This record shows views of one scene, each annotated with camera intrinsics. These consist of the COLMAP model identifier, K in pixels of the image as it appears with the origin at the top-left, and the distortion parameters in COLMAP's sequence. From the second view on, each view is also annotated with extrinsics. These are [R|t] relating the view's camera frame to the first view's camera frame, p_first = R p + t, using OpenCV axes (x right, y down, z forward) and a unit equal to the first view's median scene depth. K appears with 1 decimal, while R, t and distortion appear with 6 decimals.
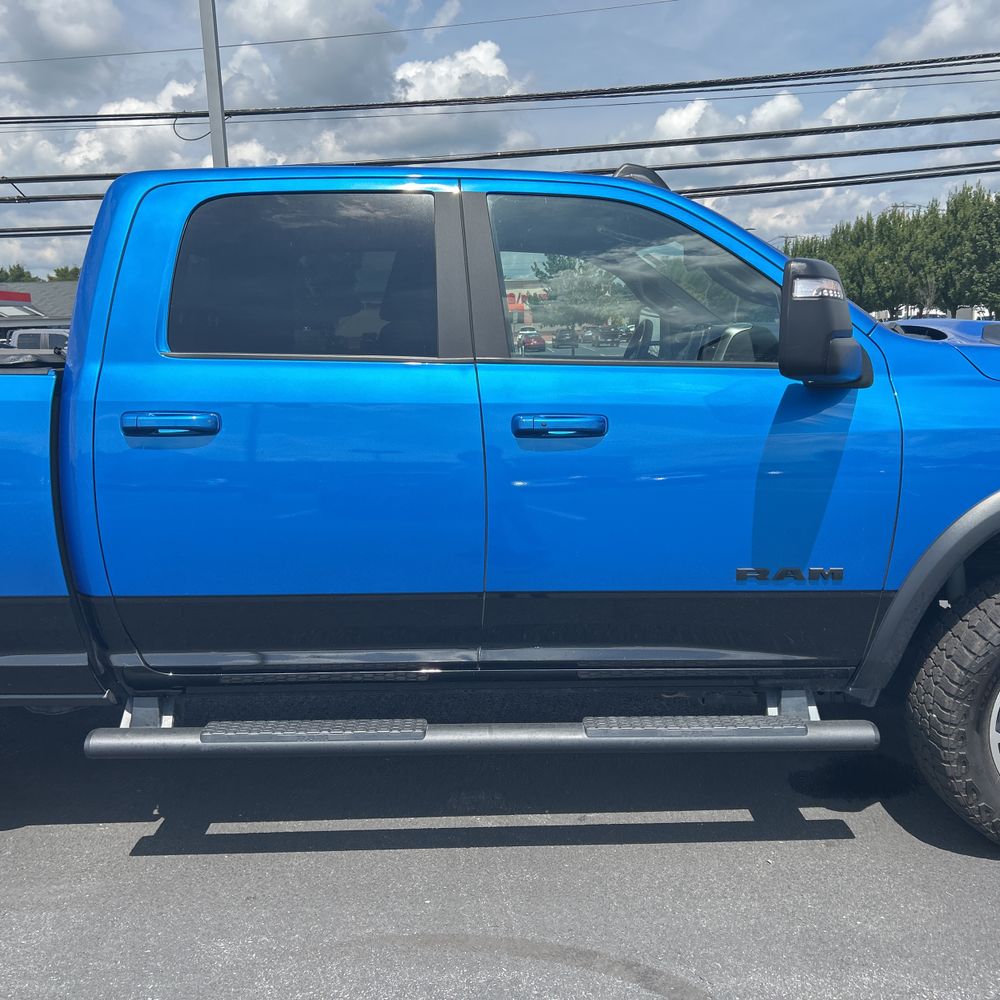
lens RADIAL K [[1015.5, 0, 500.0], [0, 1015.5, 500.0], [0, 0, 1]] dist [0.059286, -0.100950]
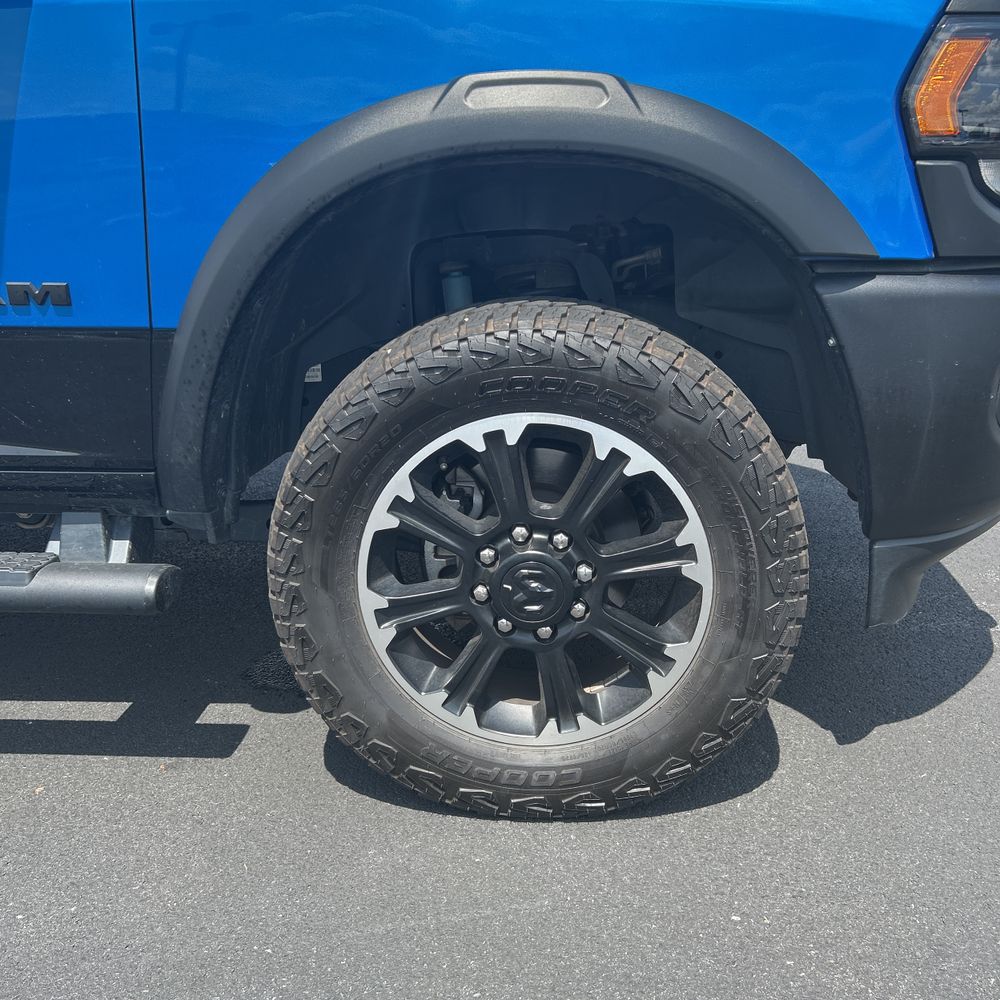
lens RADIAL K [[1016.4, 0, 506.6], [0, 1016.4, 509.9], [0, 0, 1]] dist [0.141109, -0.331925]
pose [[0.996220, 0.027146, -0.082518, 0.545759], [-0.015762, 0.990639, 0.135597, 0.095504], [0.085426, -0.133784, 0.987322, 0.416231]]
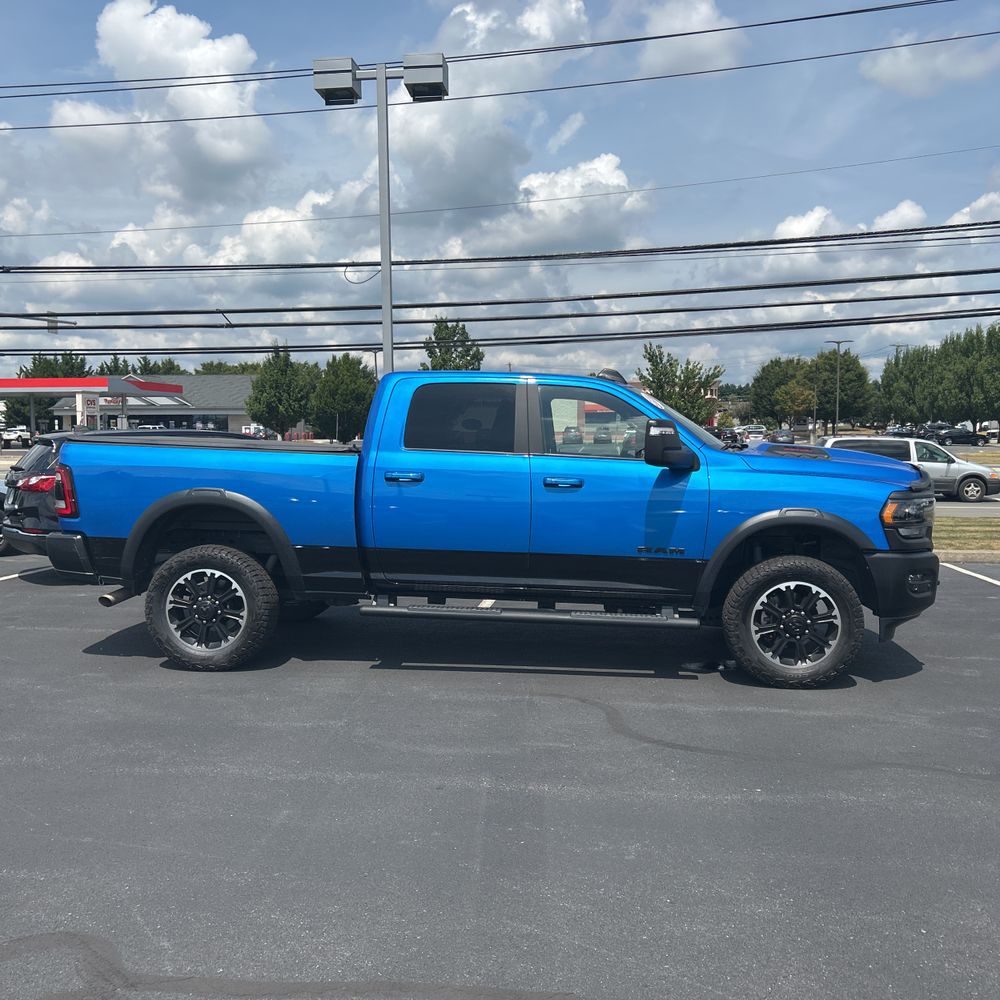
lens RADIAL K [[1024.5, 0, 500.0], [0, 1024.5, 500.0], [0, 0, 1]] dist [0.040702, -0.068161]
pose [[0.993633, 0.034667, -0.107203, 0.146622], [-0.044517, 0.994865, -0.090890, 0.164810], [0.103502, 0.095084, 0.990074, -1.191816]]
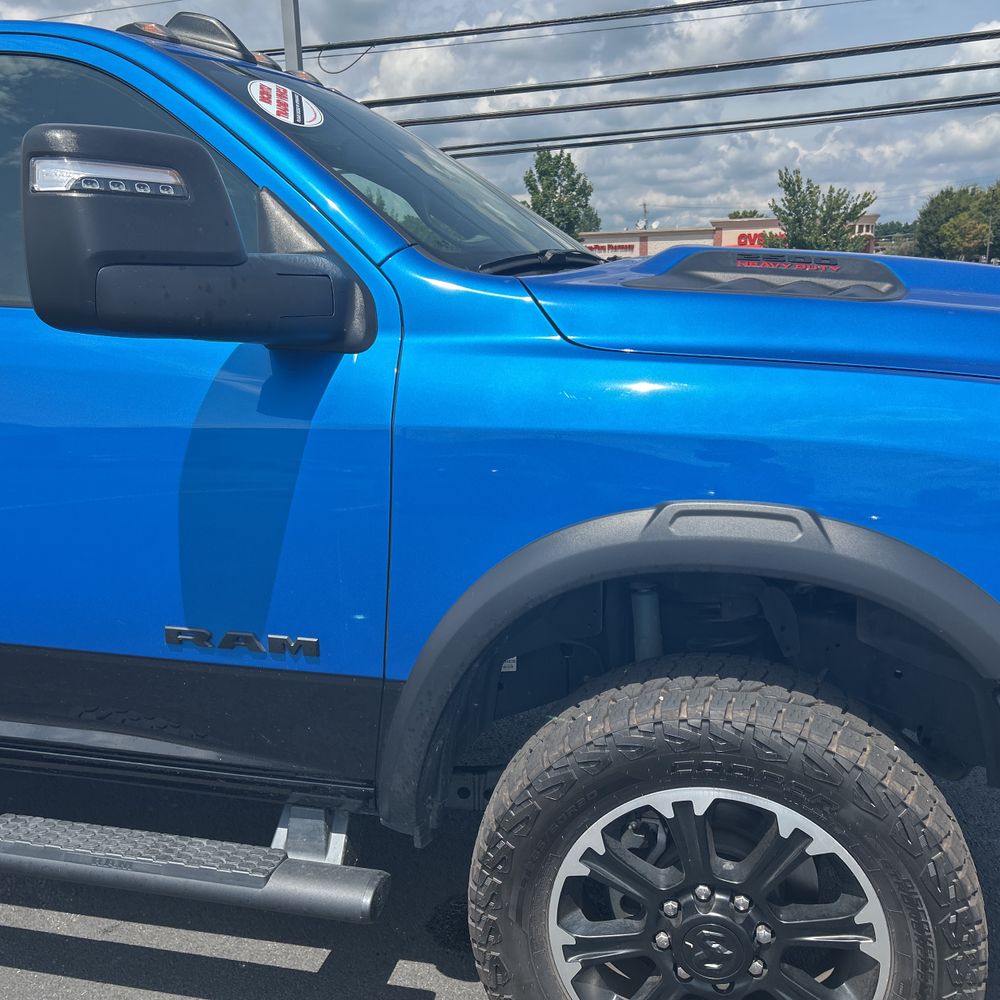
lens RADIAL K [[1024.5, 0, 500.0], [0, 1024.5, 500.0], [0, 0, 1]] dist [0.040702, -0.068161]
pose [[0.969324, 0.059862, -0.238386, 0.524913], [-0.047296, 0.997190, 0.058094, -0.054570], [0.241194, -0.045037, 0.969431, 0.370524]]
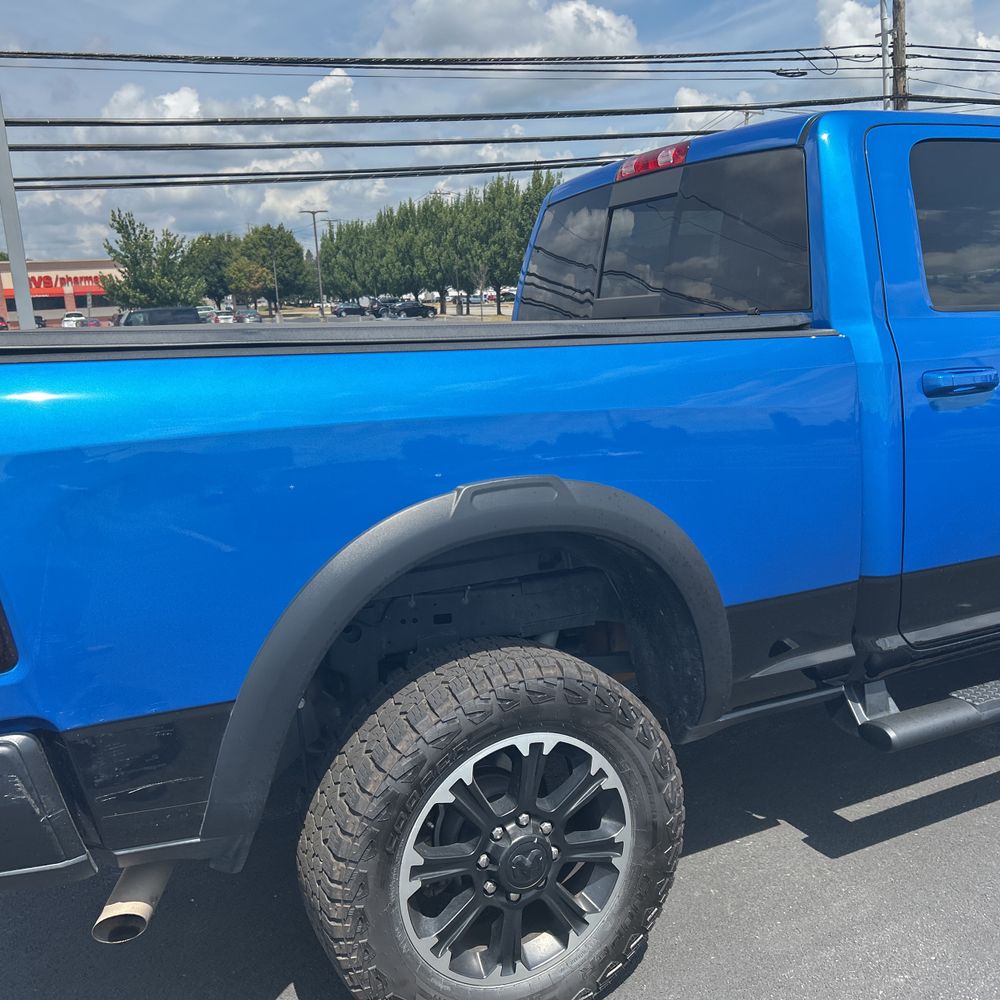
lens RADIAL K [[1007.4, 0, 500.0], [0, 1007.4, 500.0], [0, 0, 1]] dist [0.132843, -0.236674]
pose [[0.900128, -0.104314, 0.422952, -0.955859], [0.097418, 0.994520, 0.037955, -0.038890], [-0.424594, 0.007039, 0.905357, 0.273285]]
